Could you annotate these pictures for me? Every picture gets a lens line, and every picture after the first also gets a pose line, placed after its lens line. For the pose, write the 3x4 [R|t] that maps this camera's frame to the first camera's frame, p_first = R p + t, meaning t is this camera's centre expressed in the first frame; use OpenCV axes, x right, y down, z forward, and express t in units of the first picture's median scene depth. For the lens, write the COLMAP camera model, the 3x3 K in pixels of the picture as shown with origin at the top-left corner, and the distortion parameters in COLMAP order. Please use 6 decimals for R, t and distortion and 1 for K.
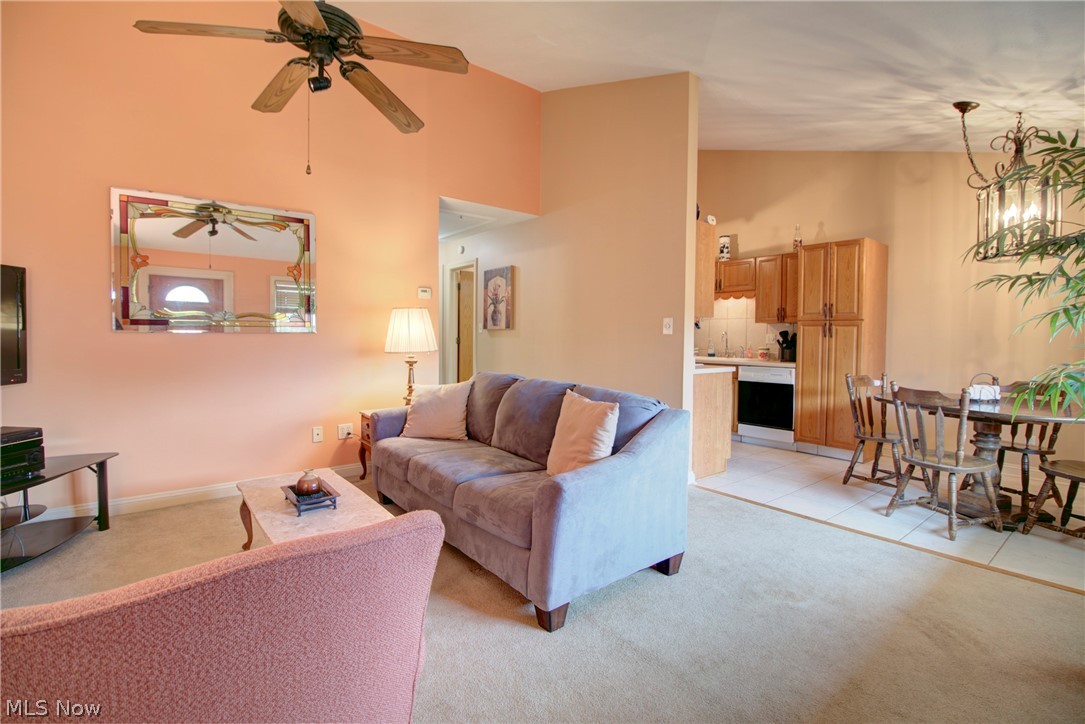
lens RADIAL K [[508.5, 0, 543.8], [0, 508.5, 348.6], [0, 0, 1]] dist [0.017511, 0.000136]
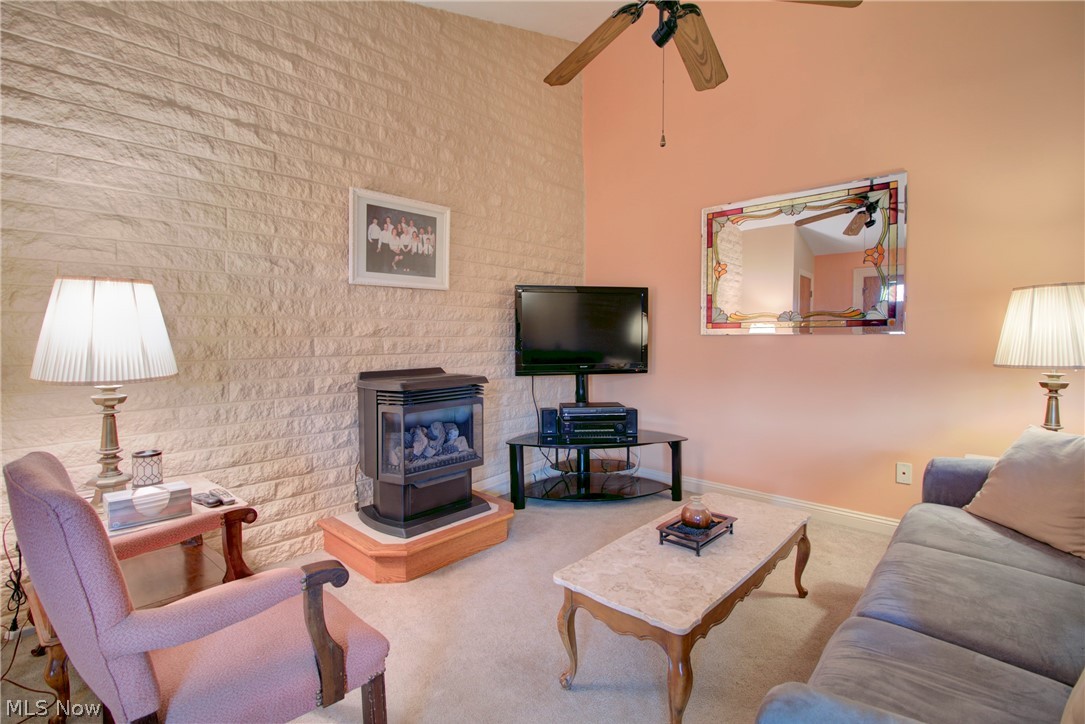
lens RADIAL K [[511.5, 0, 542.2], [0, 511.5, 349.9], [0, 0, 1]] dist [0.001229, -0.014063]
pose [[0.144226, 0.022691, -0.989285, 0.238634], [-0.025983, 0.999479, 0.019136, -0.009641], [0.989204, 0.022945, 0.144741, 0.457123]]
